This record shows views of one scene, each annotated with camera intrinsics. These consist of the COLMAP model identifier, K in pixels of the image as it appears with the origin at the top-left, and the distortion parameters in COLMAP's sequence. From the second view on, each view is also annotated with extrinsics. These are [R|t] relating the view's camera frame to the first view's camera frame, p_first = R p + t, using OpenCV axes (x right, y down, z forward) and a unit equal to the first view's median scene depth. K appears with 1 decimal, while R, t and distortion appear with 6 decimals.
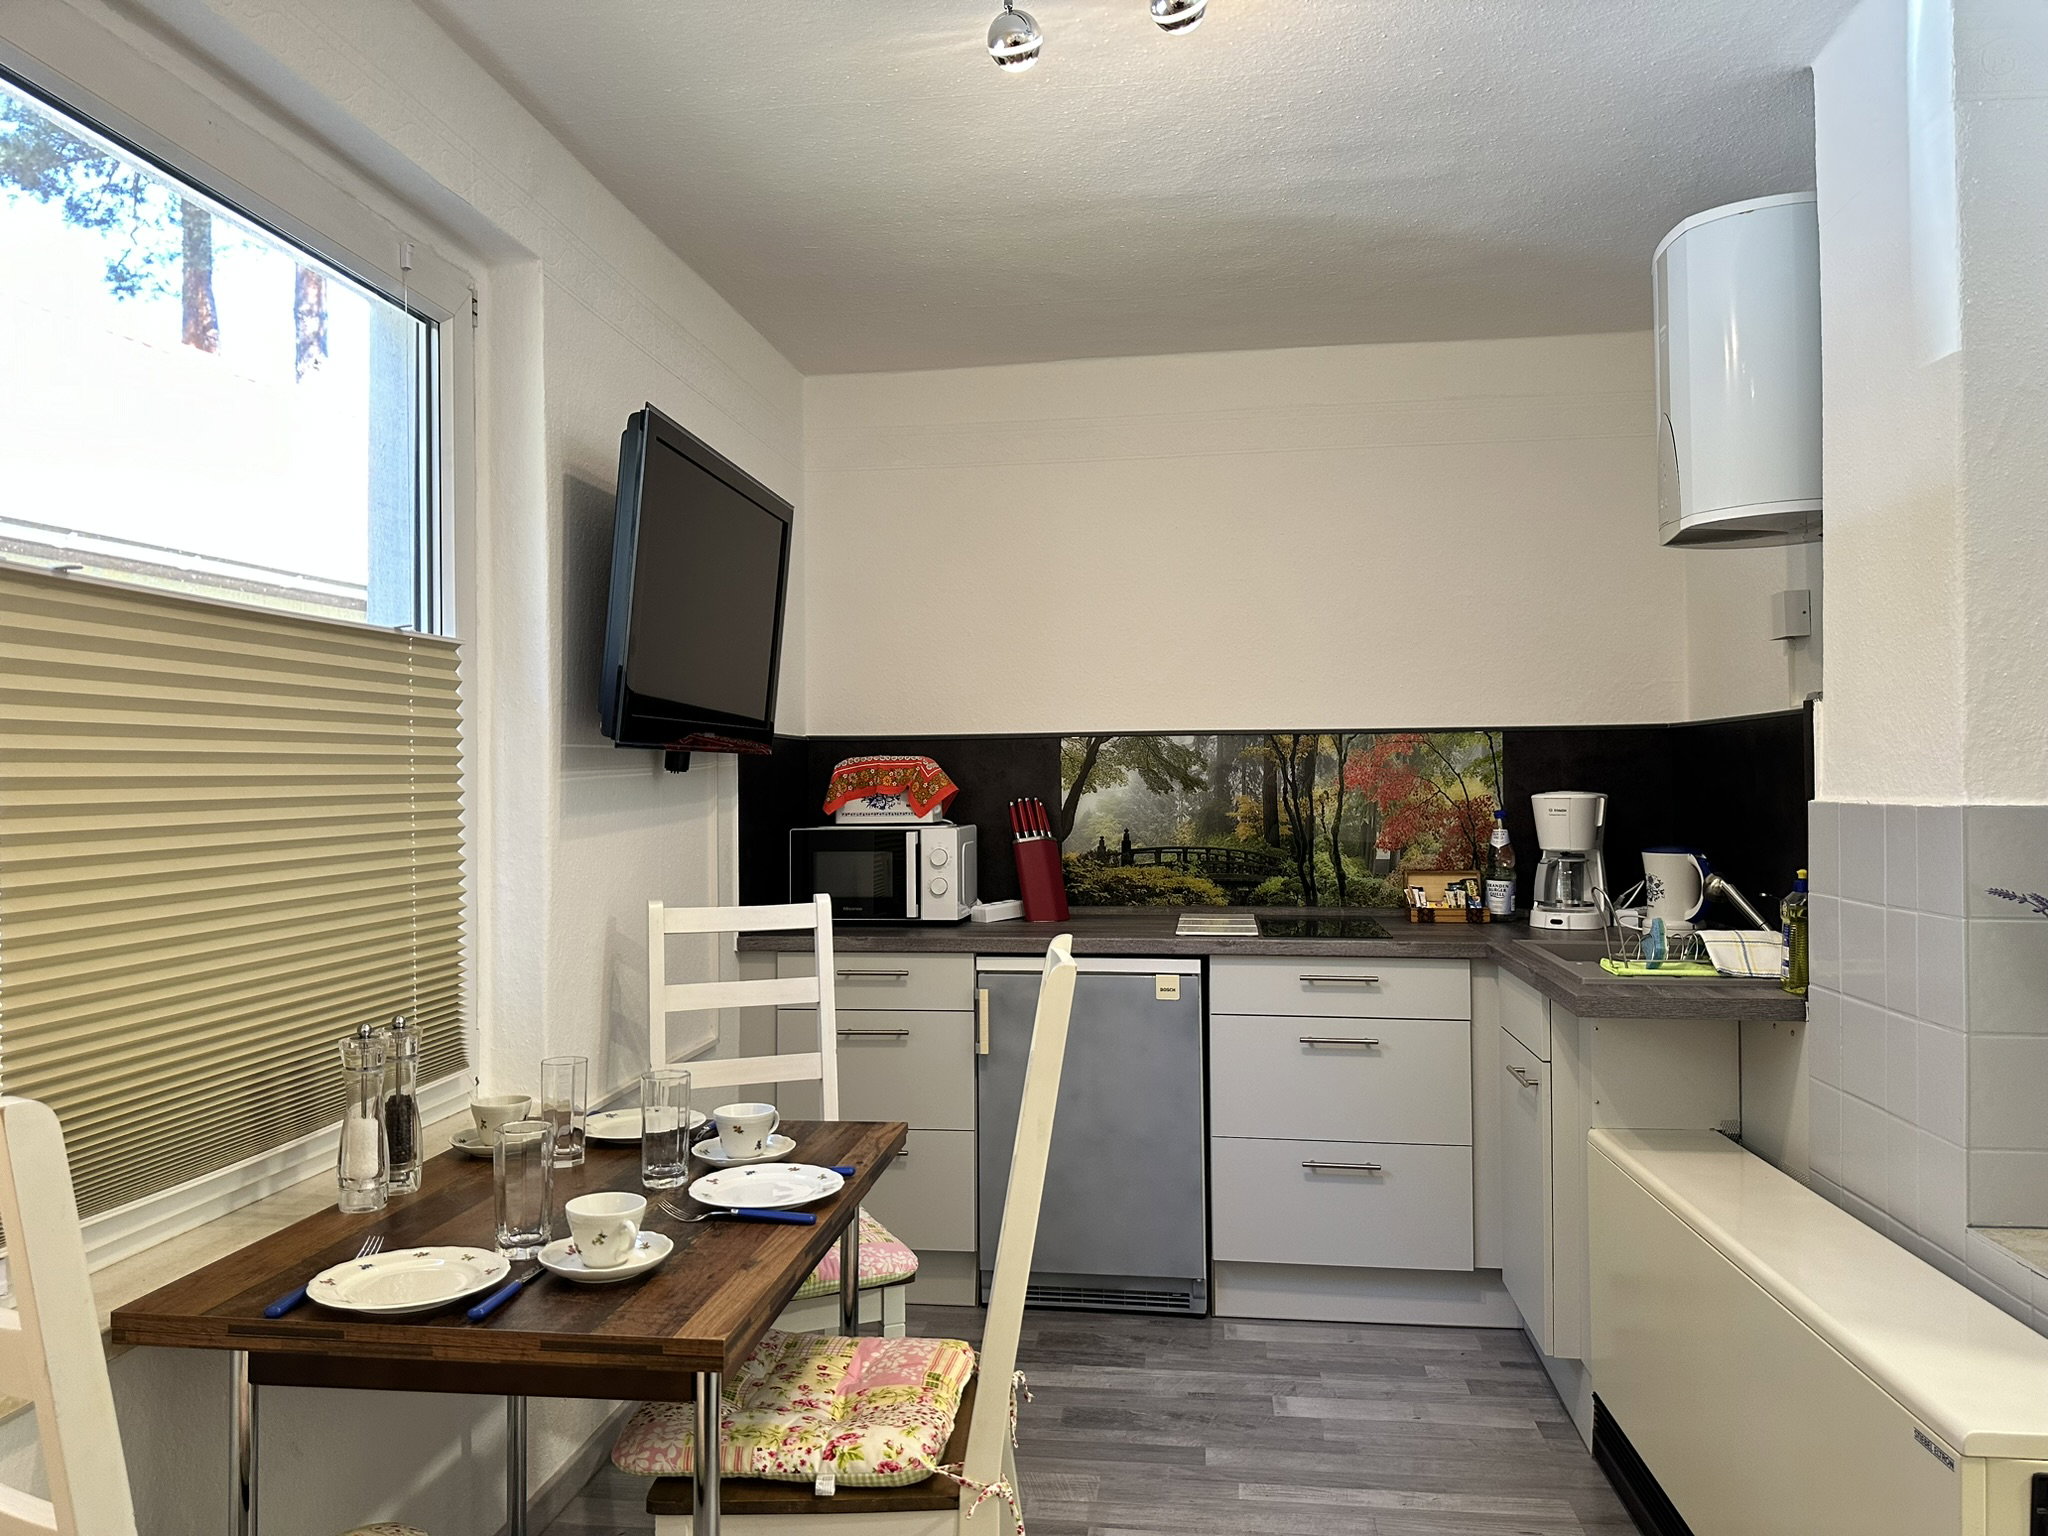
lens RADIAL K [[1441.5, 0, 1019.3], [0, 1441.5, 768.3], [0, 0, 1]] dist [0.172649, -0.293689]
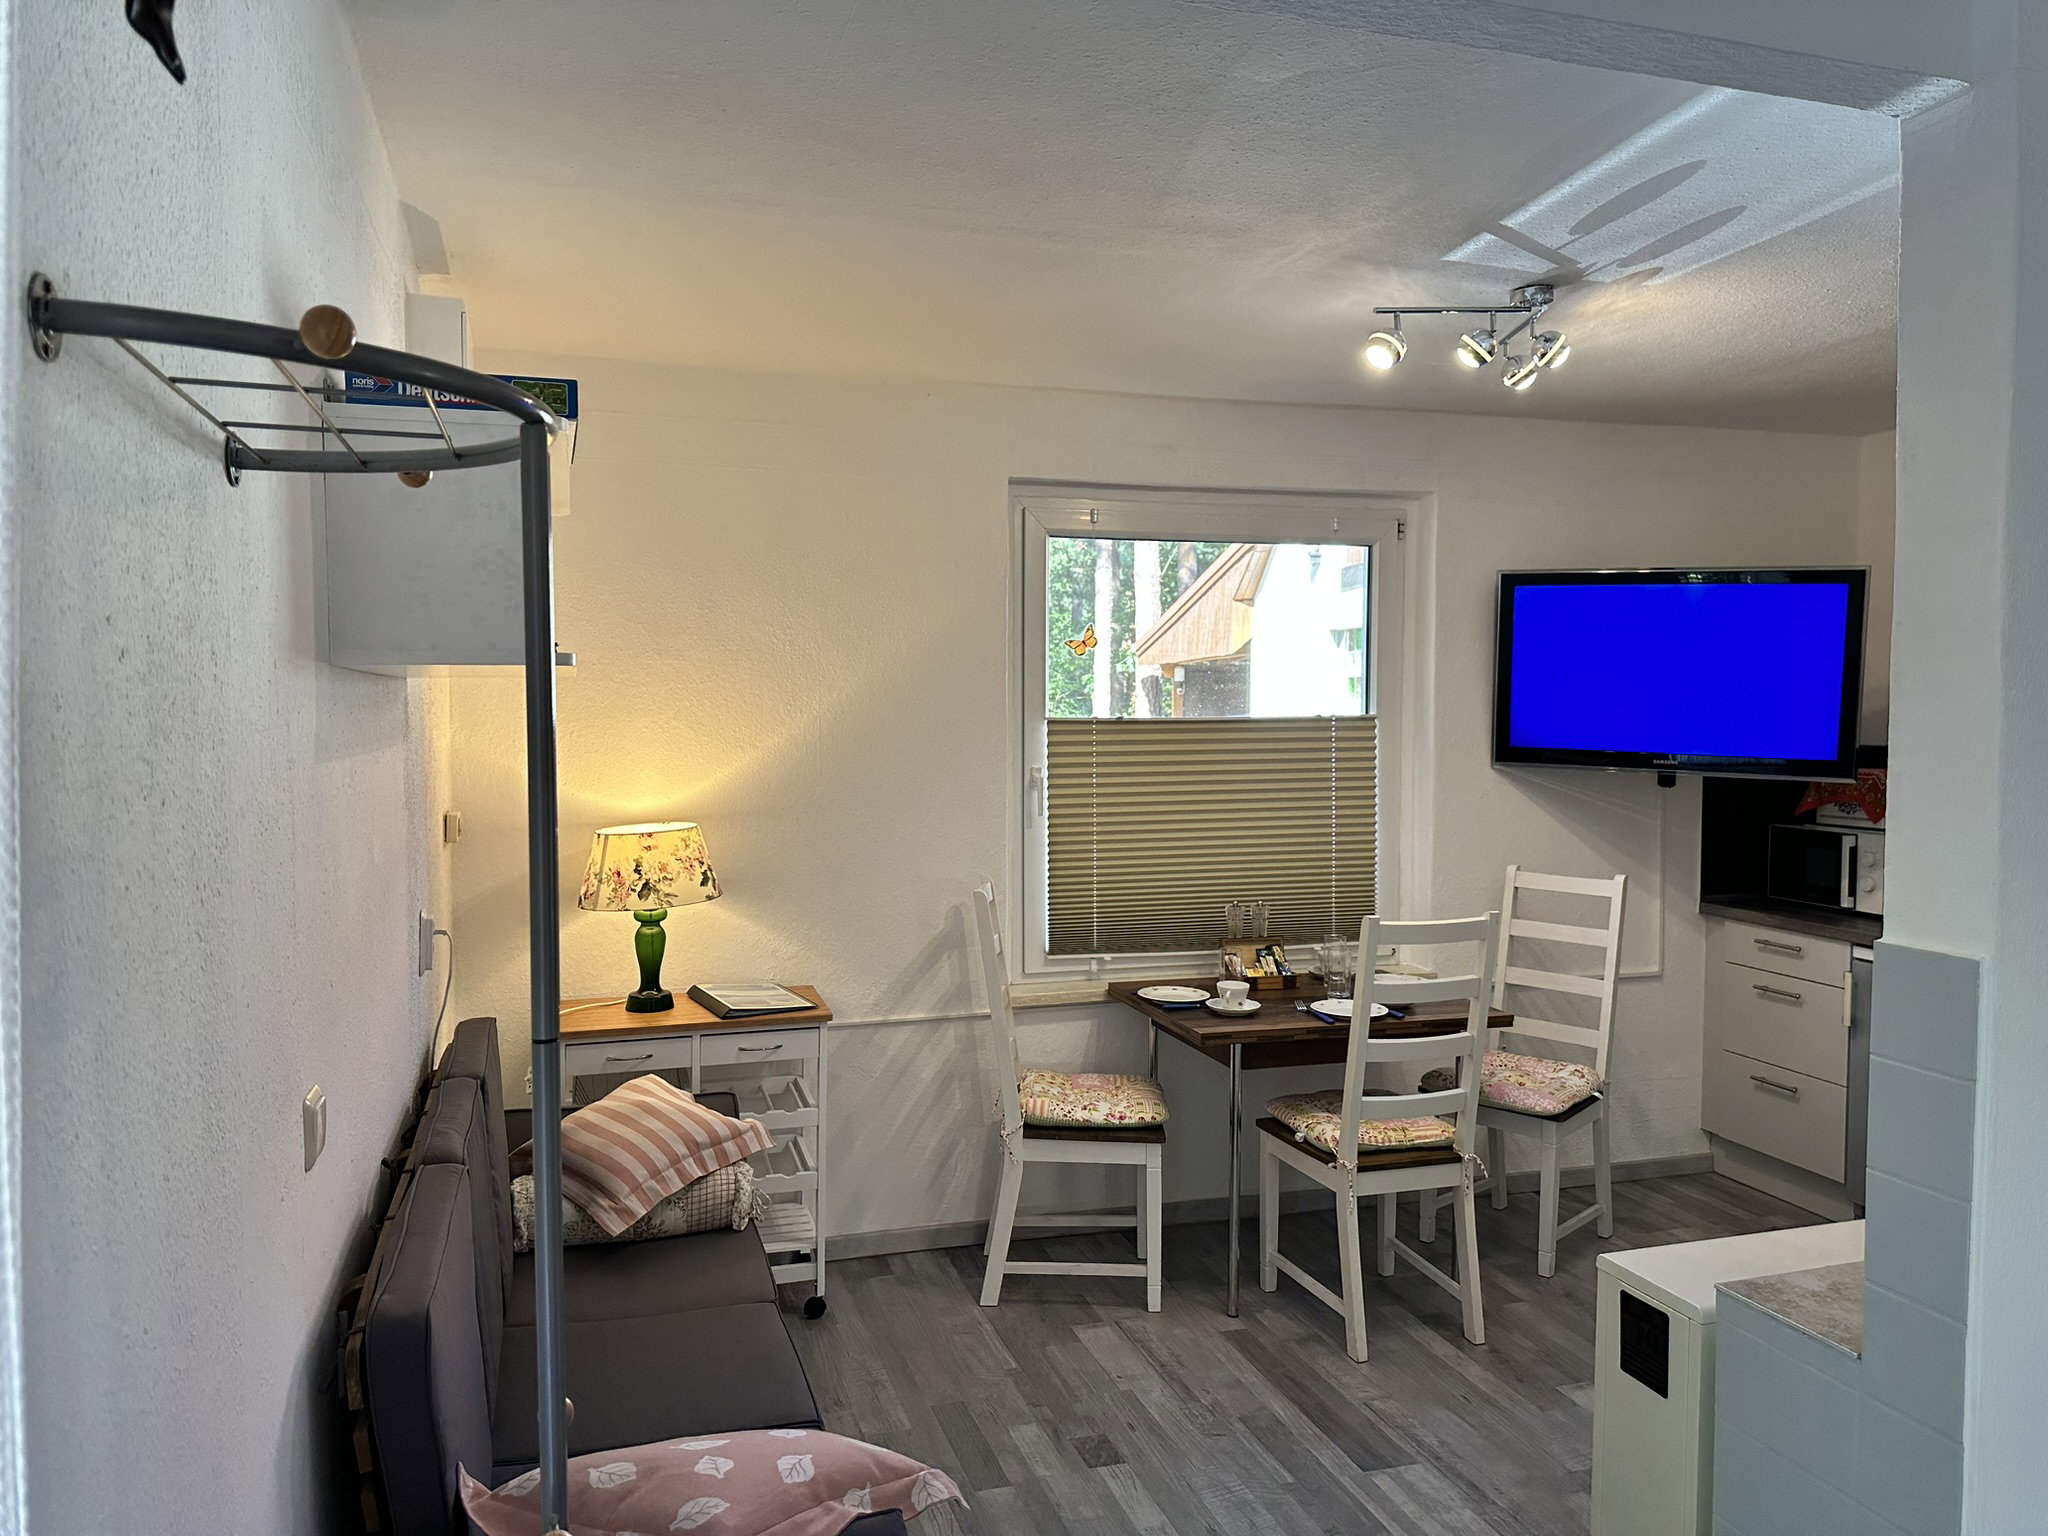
lens RADIAL K [[1434.2, 0, 1038.6], [0, 1434.2, 768.2], [0, 0, 1]] dist [0.170865, -0.287894]
pose [[0.421717, 0.046701, -0.905524, 0.707294], [0.005941, 0.998509, 0.054263, -0.077841], [0.906708, -0.028264, 0.420811, -0.106941]]
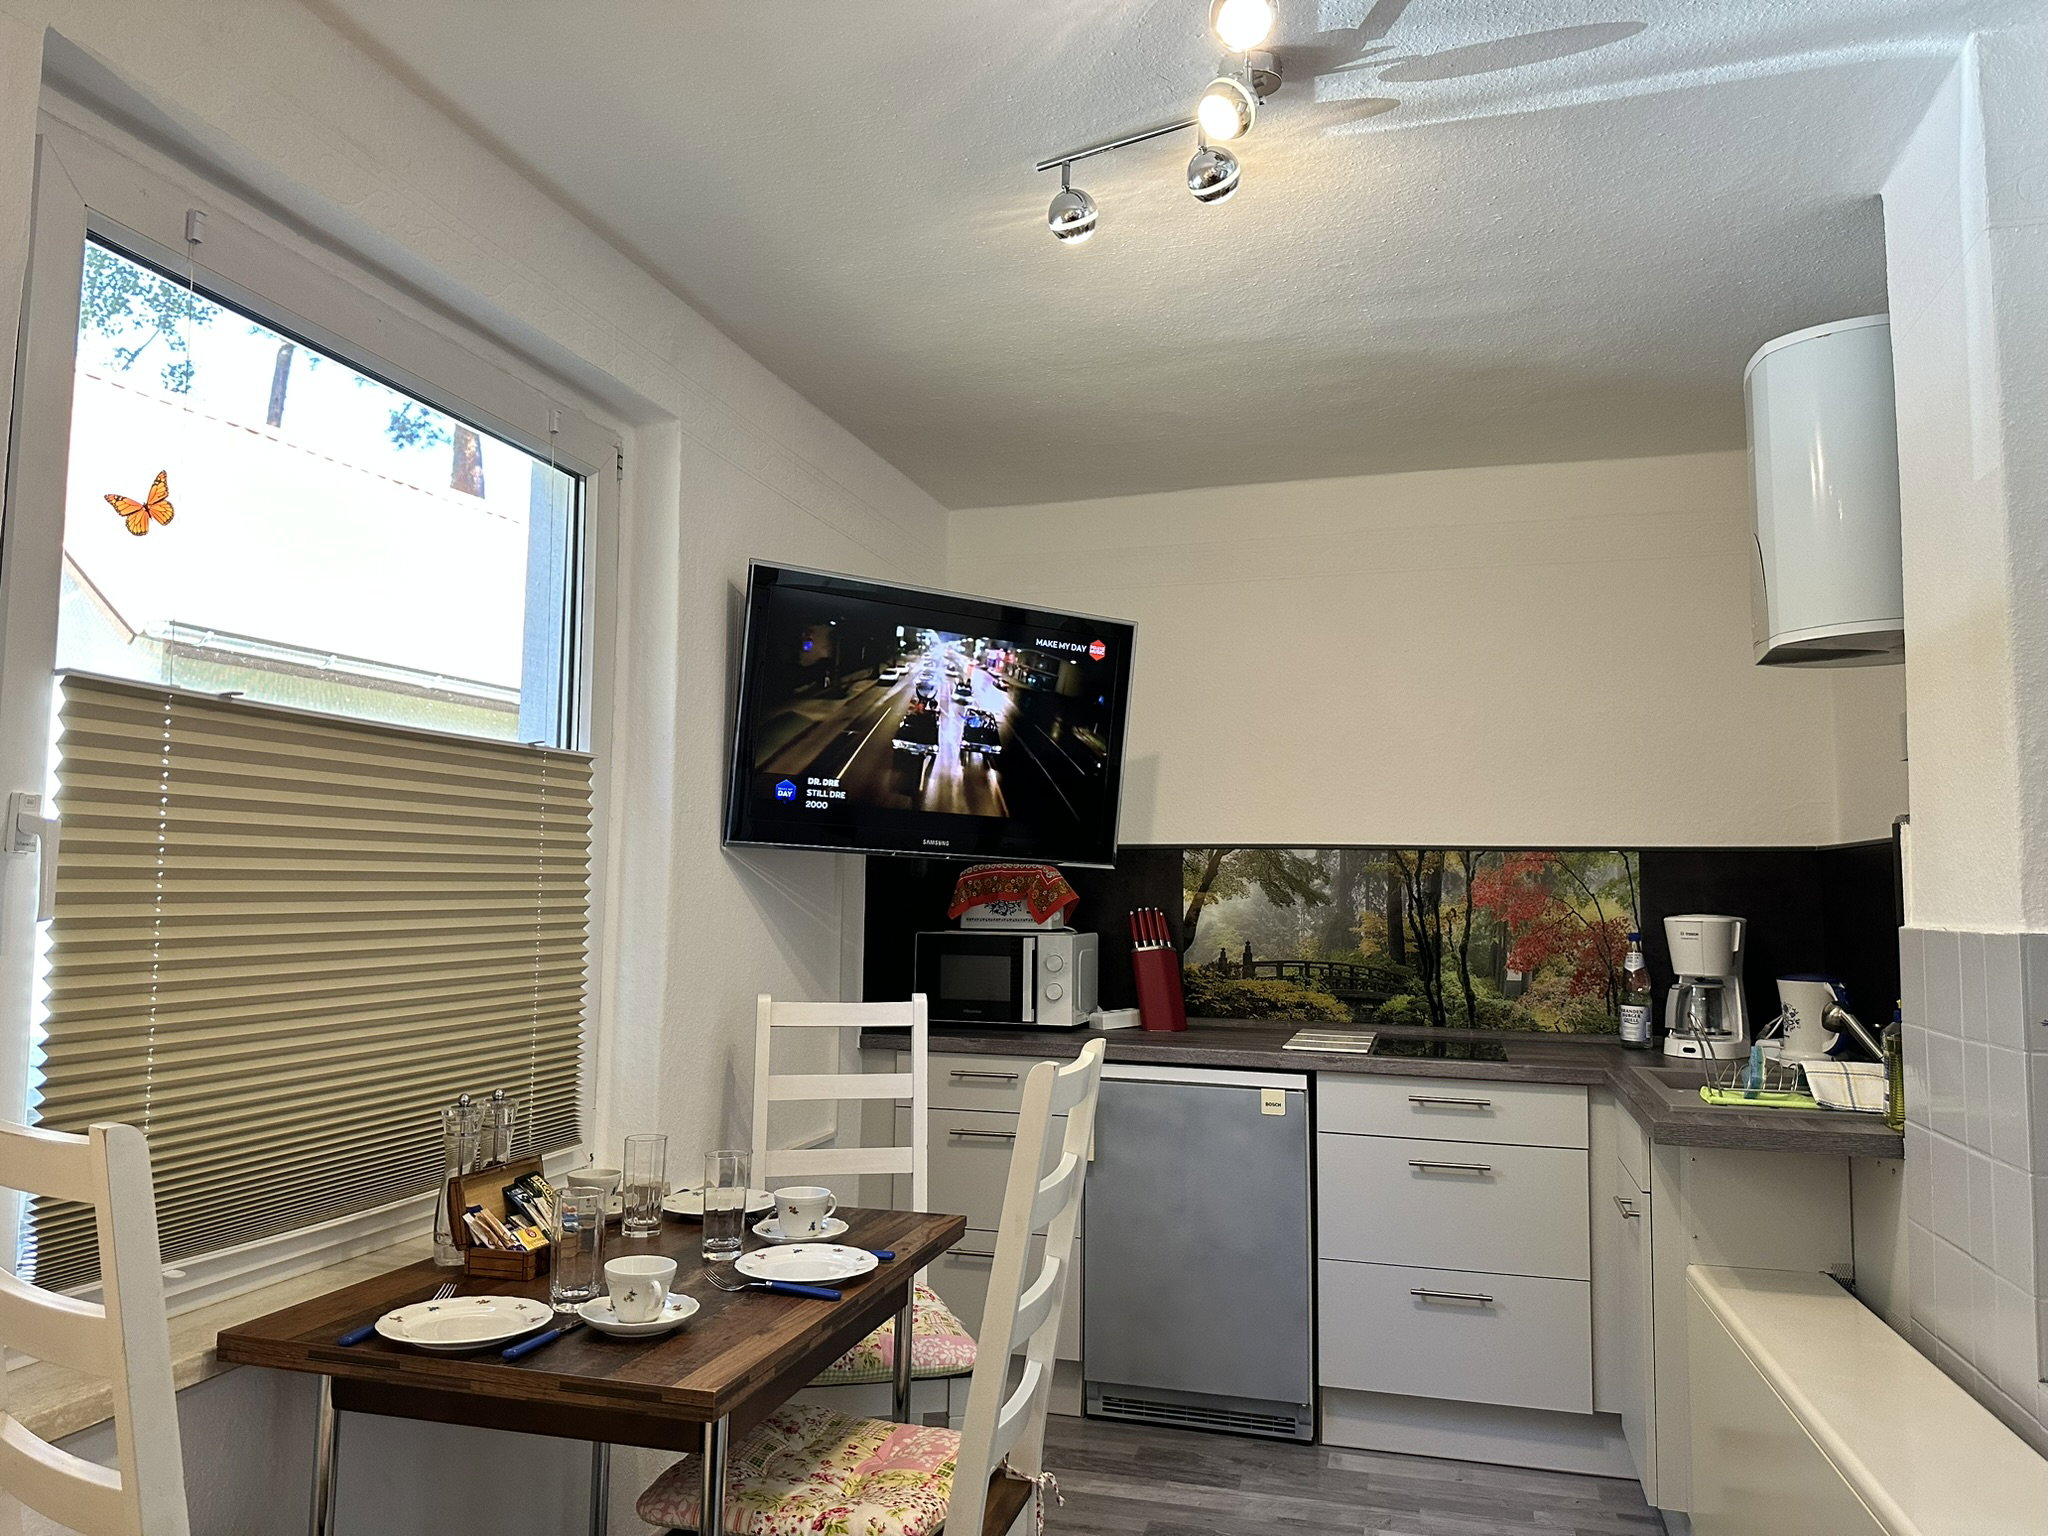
lens RADIAL K [[1439.3, 0, 1009.9], [0, 1439.3, 770.2], [0, 0, 1]] dist [0.179298, -0.331261]
pose [[0.988280, 0.006873, -0.152499, 0.066252], [-0.018352, 0.997090, -0.073992, 0.000957], [0.151547, 0.075924, 0.985530, -0.030467]]
